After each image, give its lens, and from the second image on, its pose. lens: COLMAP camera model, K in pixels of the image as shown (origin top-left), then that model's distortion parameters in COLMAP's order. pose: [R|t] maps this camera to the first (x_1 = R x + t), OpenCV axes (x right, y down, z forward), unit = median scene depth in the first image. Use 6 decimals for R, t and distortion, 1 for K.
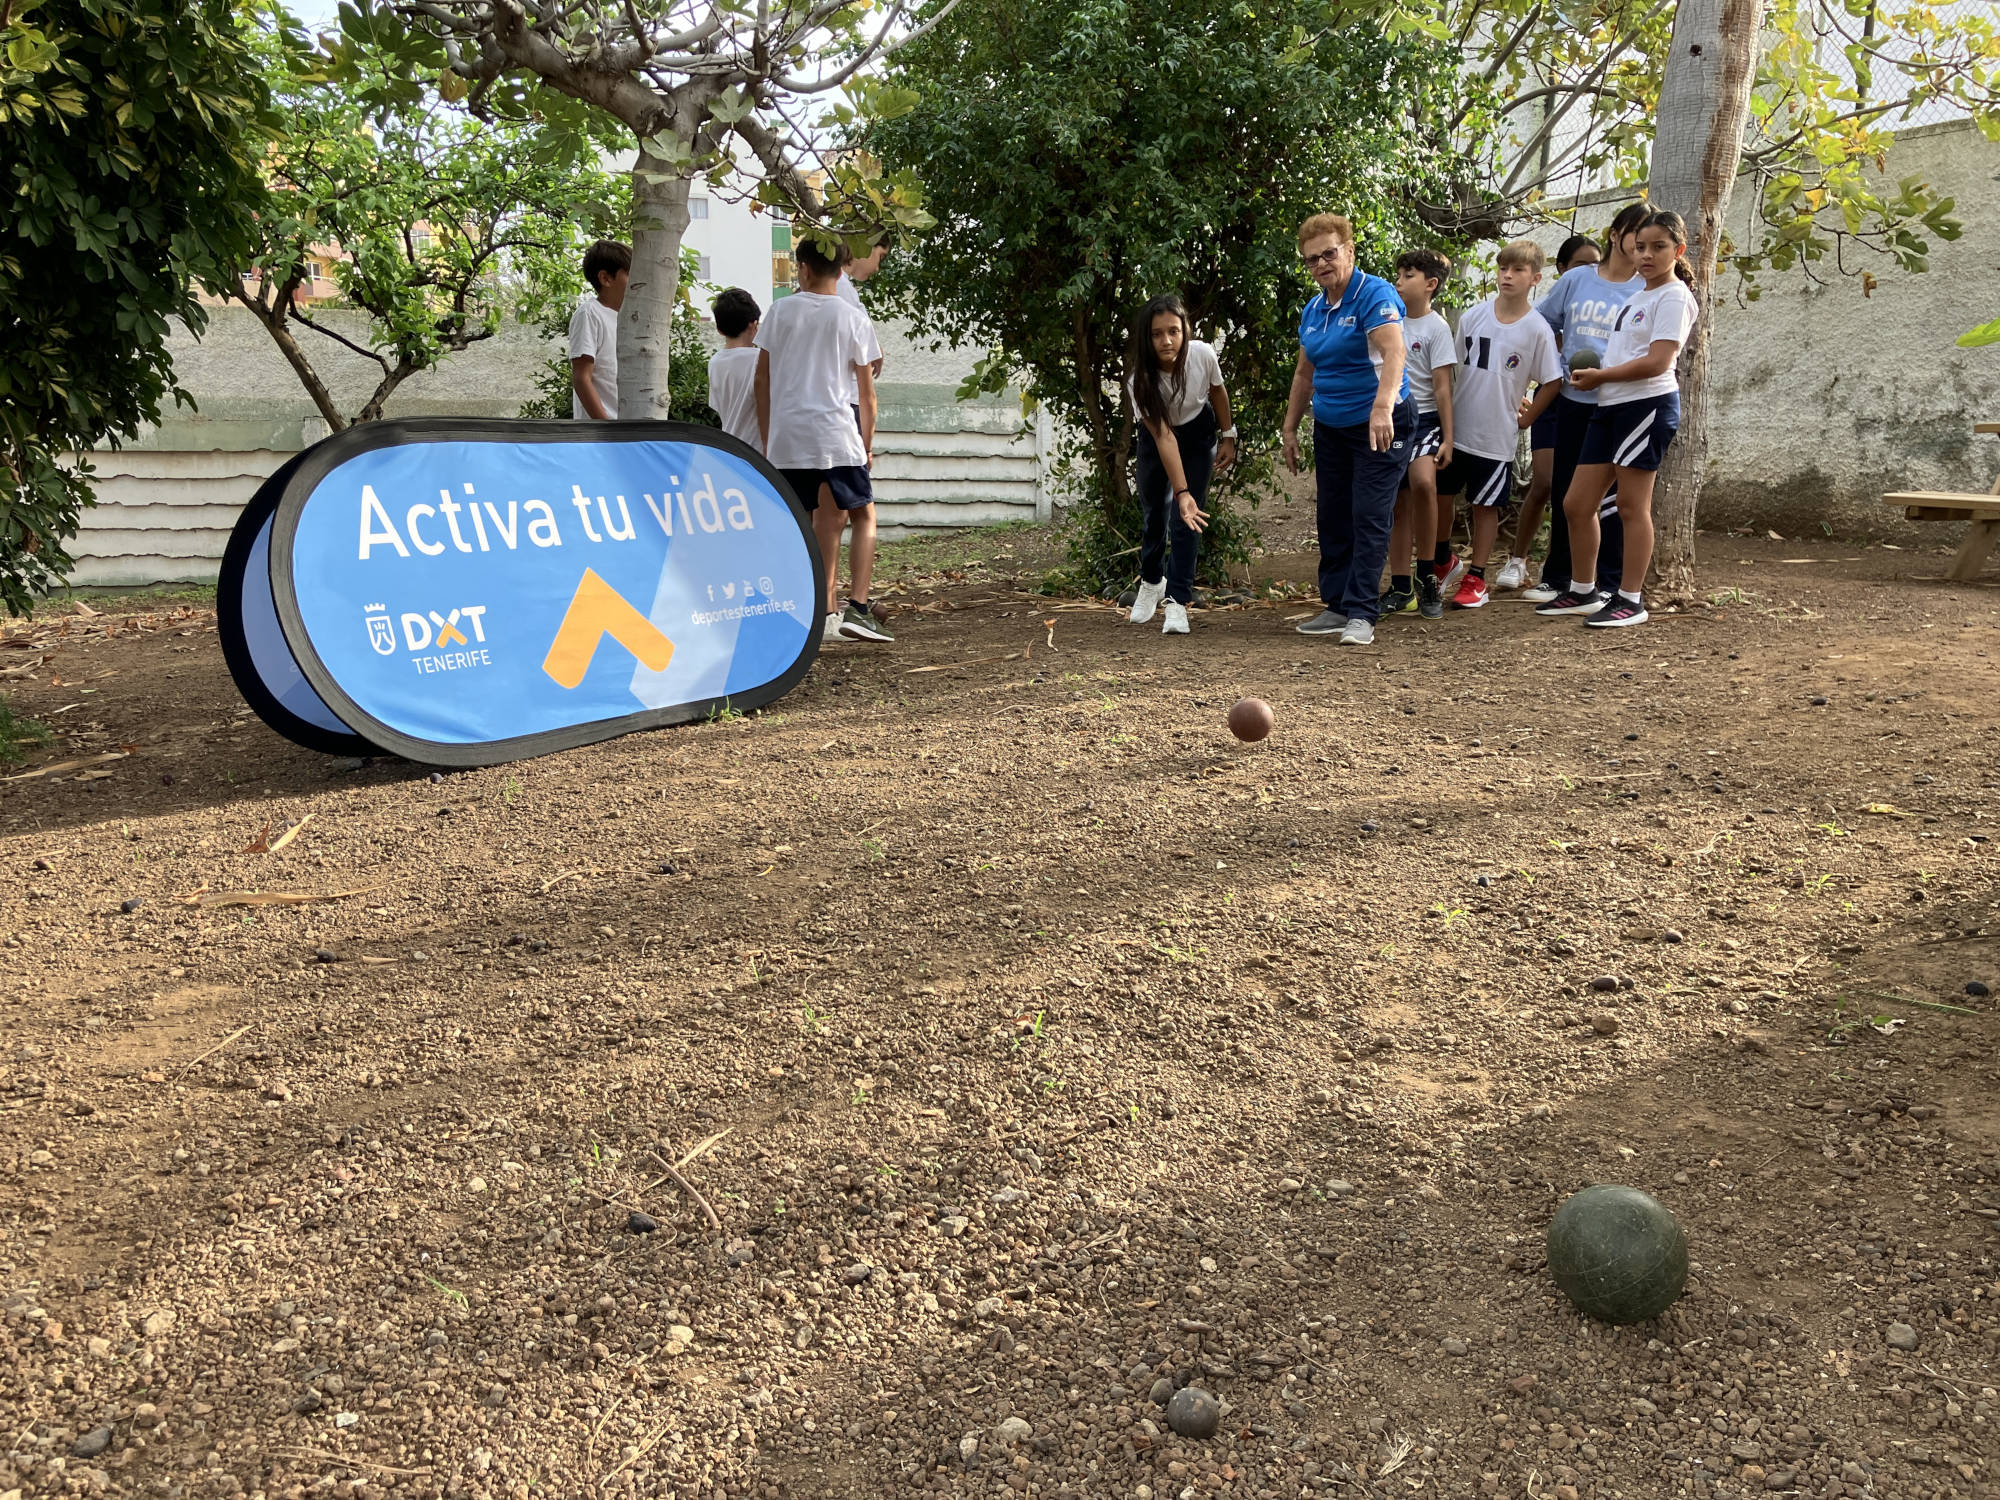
lens RADIAL K [[1634.7, 0, 993.5], [0, 1634.7, 751.7], [0, 0, 1]] dist [0.011002, -0.010382]
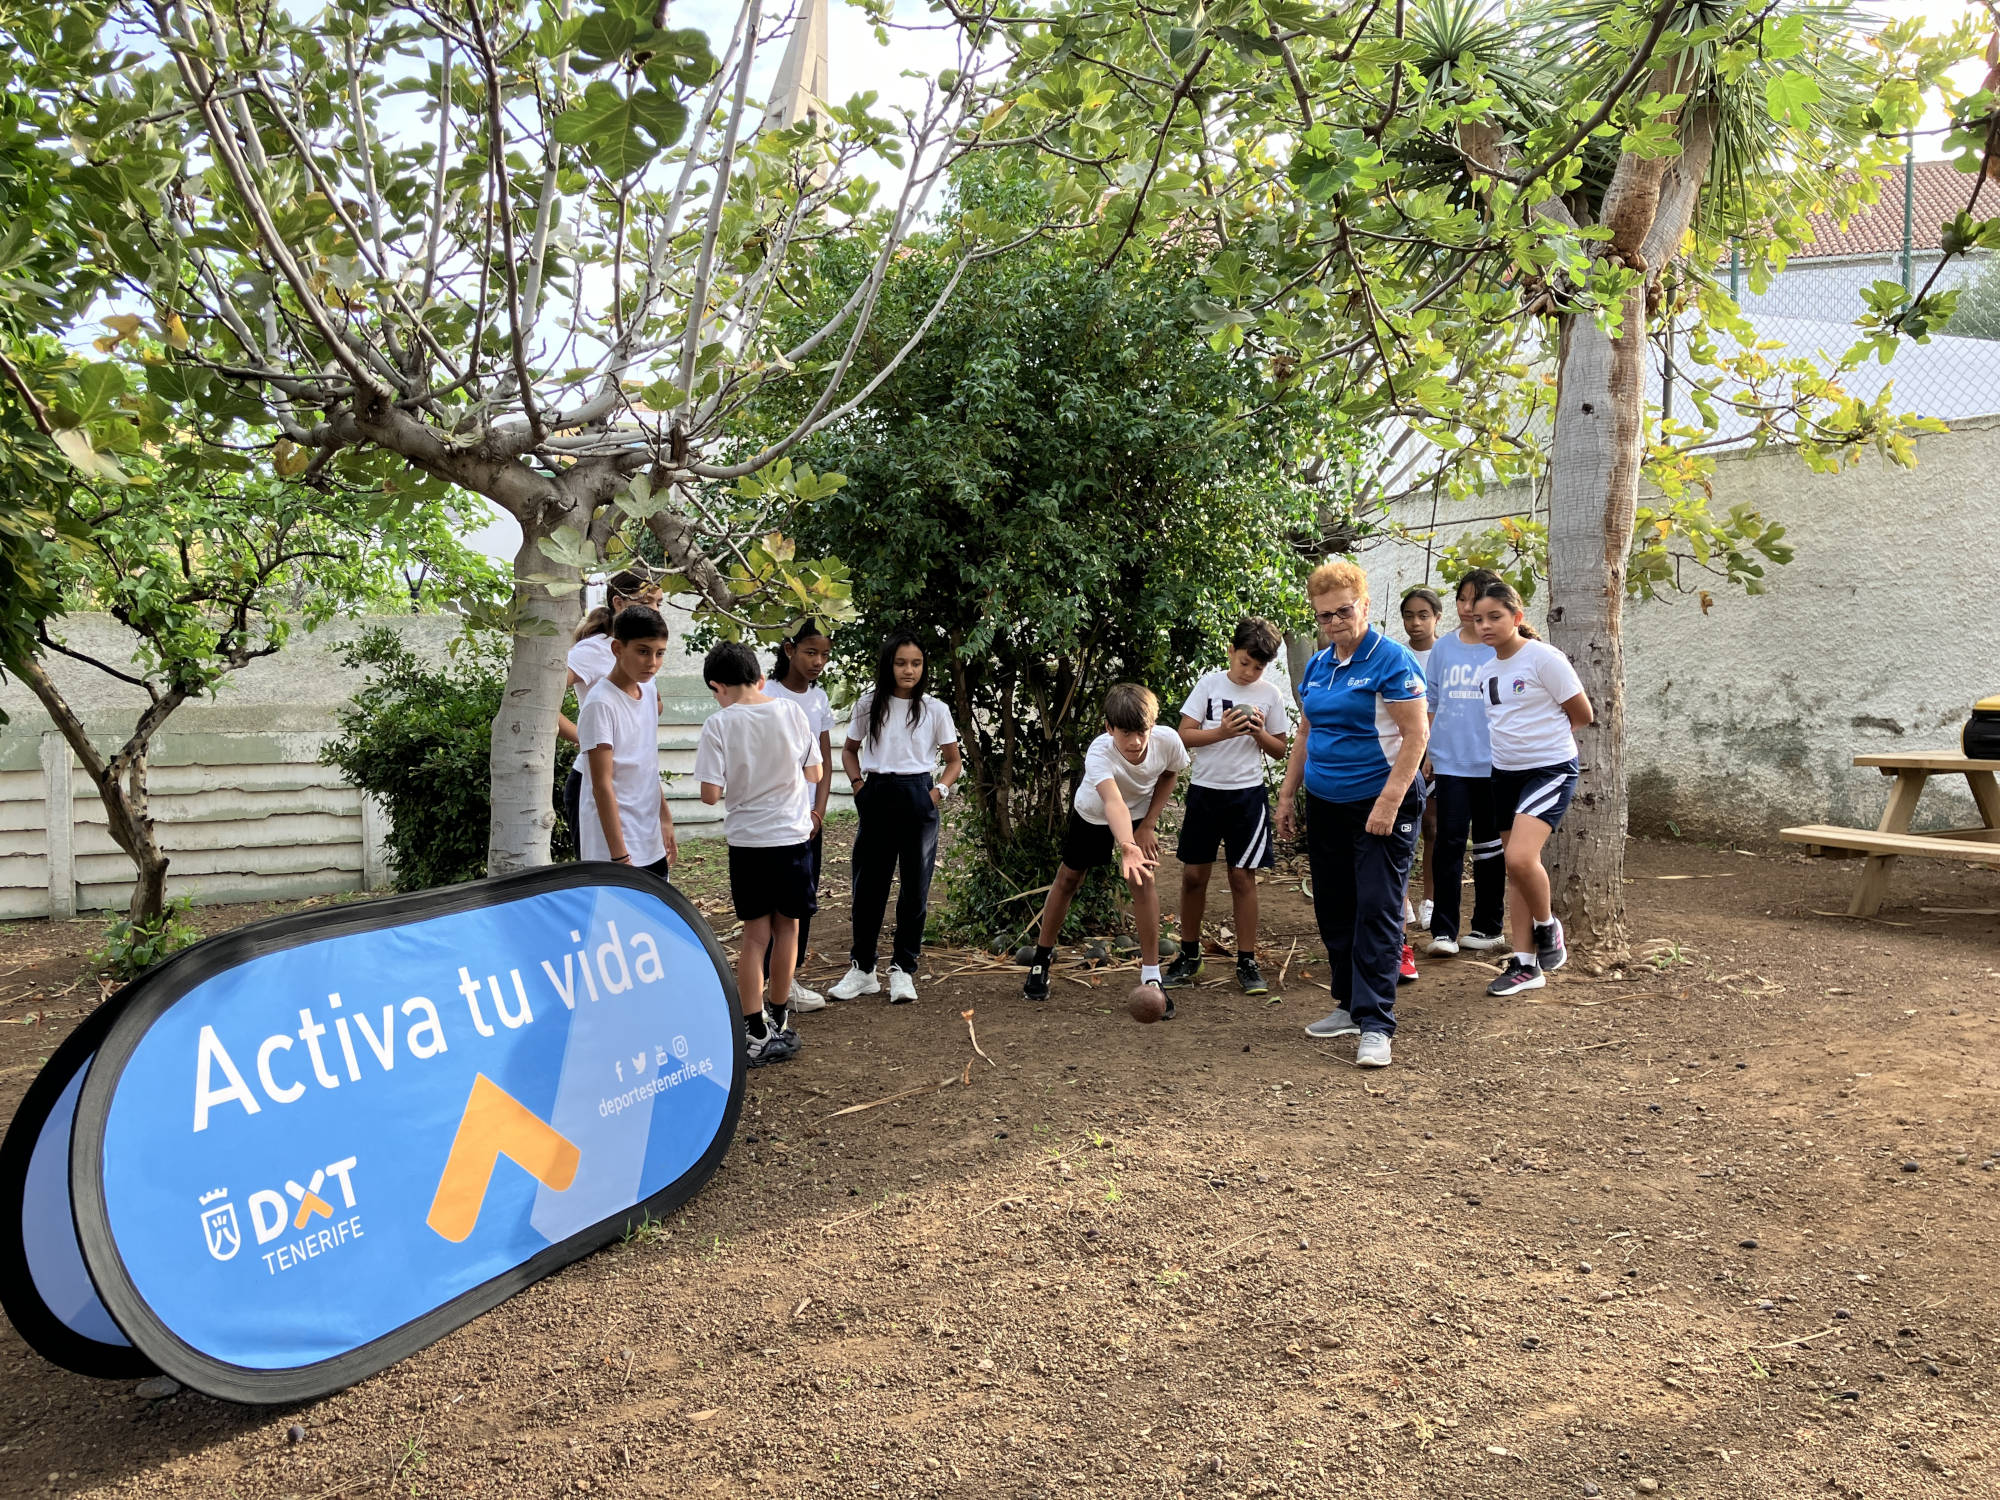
lens RADIAL K [[1626.6, 0, 995.7], [0, 1626.6, 748.9], [0, 0, 1]] dist [0.018824, 0.006613]
pose [[0.989065, -0.018064, 0.146368, -0.101251], [0.038027, 0.990147, -0.134769, -0.137806], [-0.142491, 0.138862, 0.980007, 0.144384]]
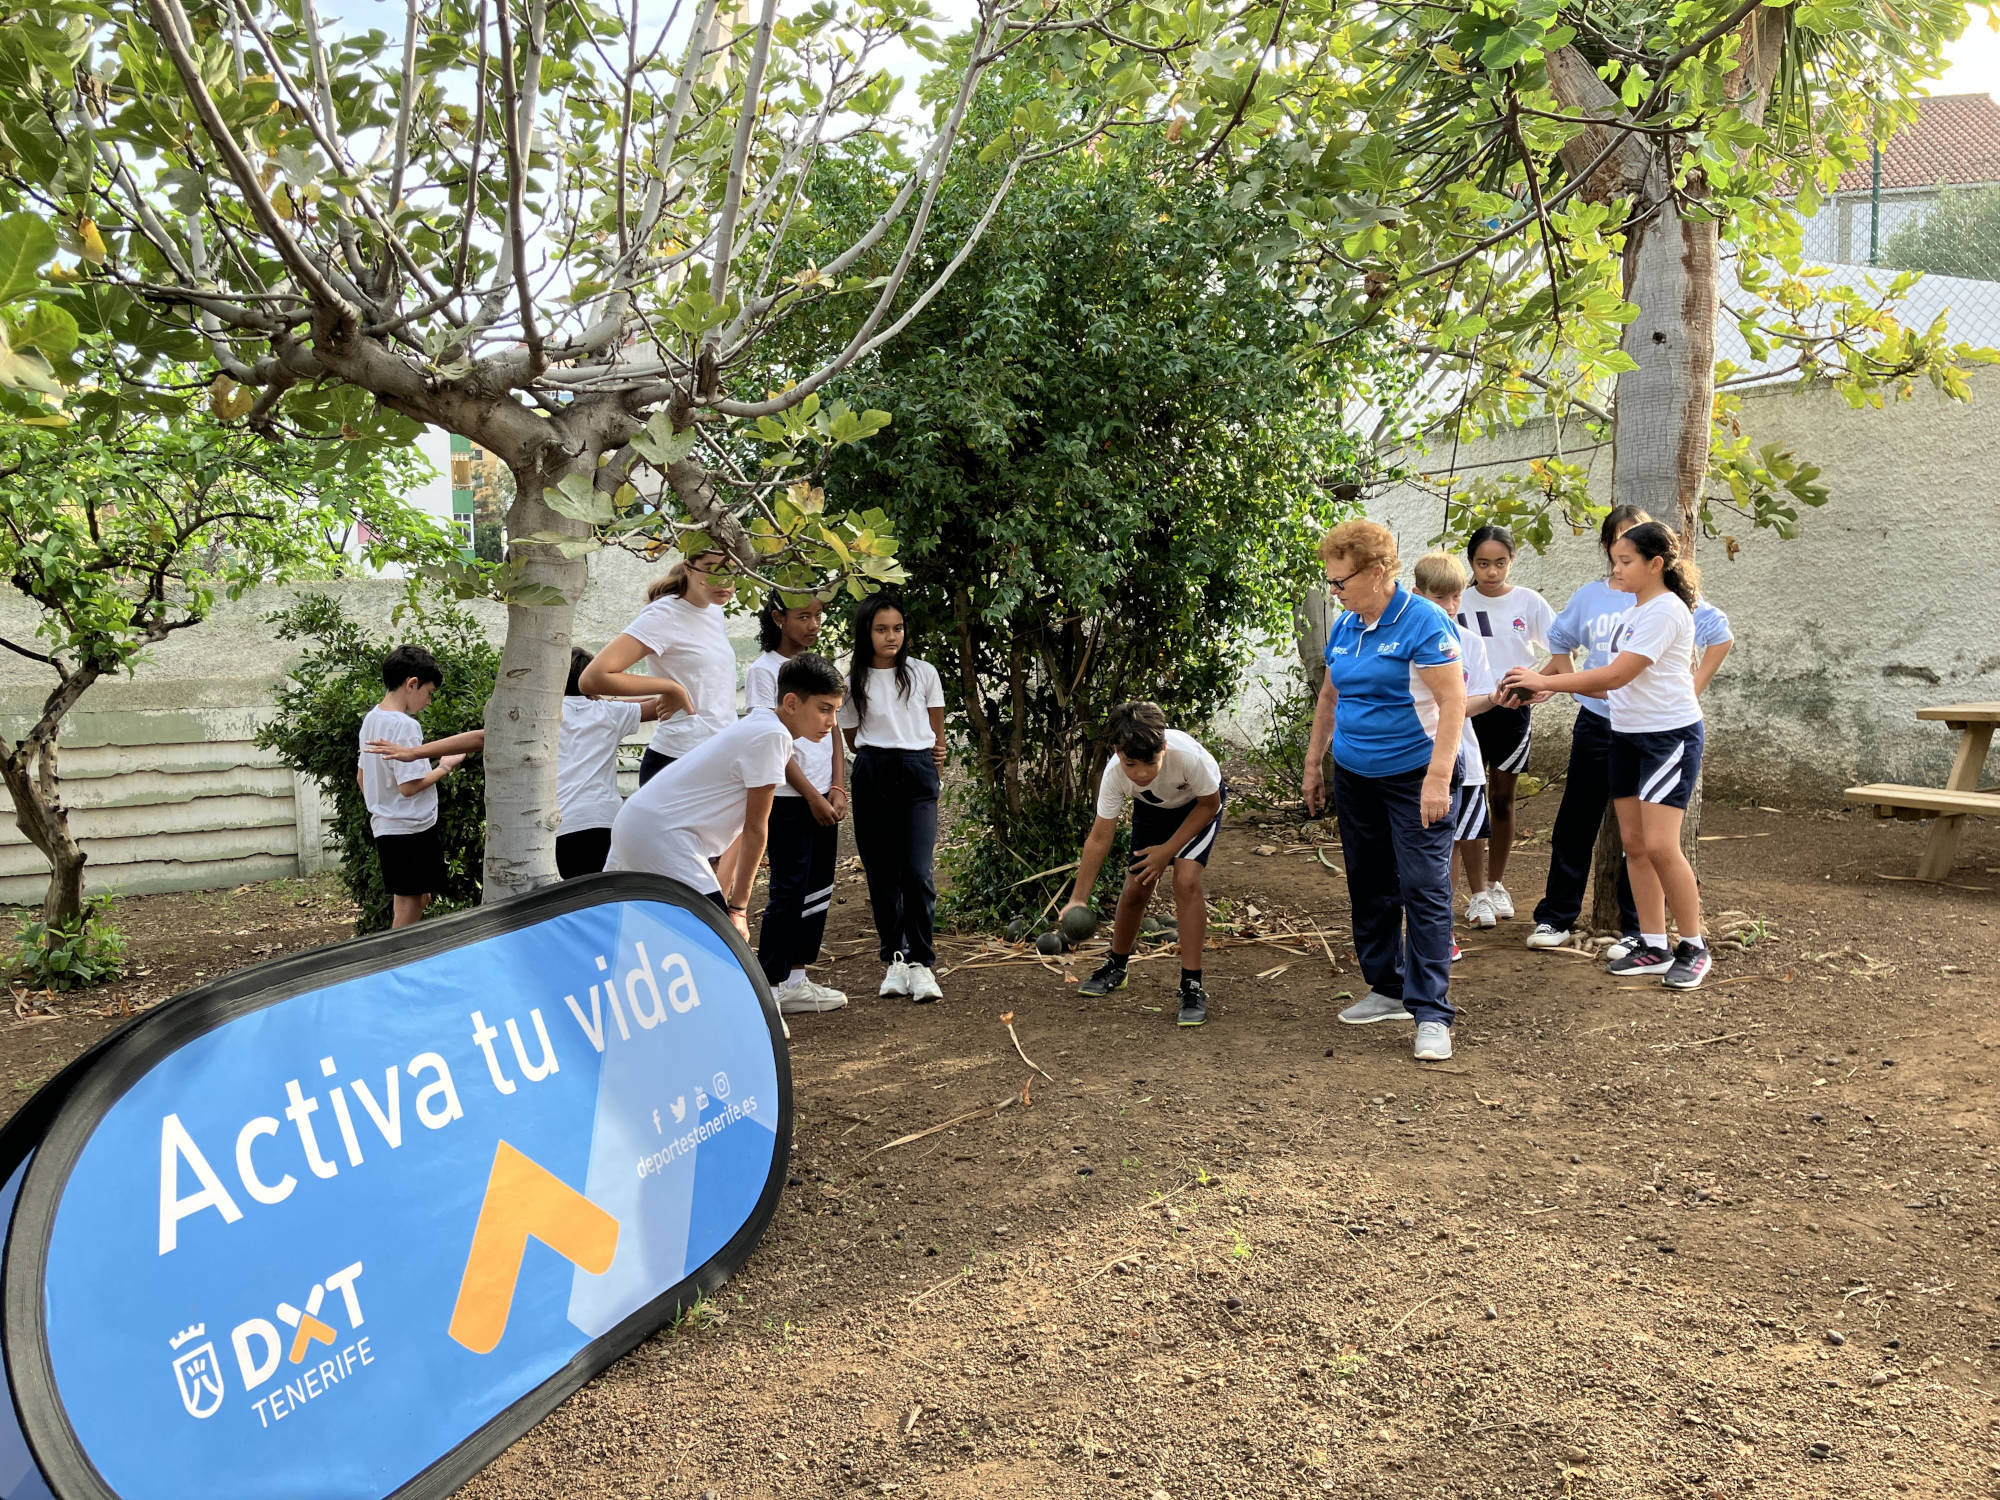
lens RADIAL K [[1632.3, 0, 996.6], [0, 1632.3, 746.8], [0, 0, 1]] dist [0.004203, 0.040021]
pose [[0.980926, -0.040170, 0.190188, -0.154734], [0.061373, 0.992369, -0.106941, -0.169273], [-0.184440, 0.116574, 0.975906, 0.272954]]
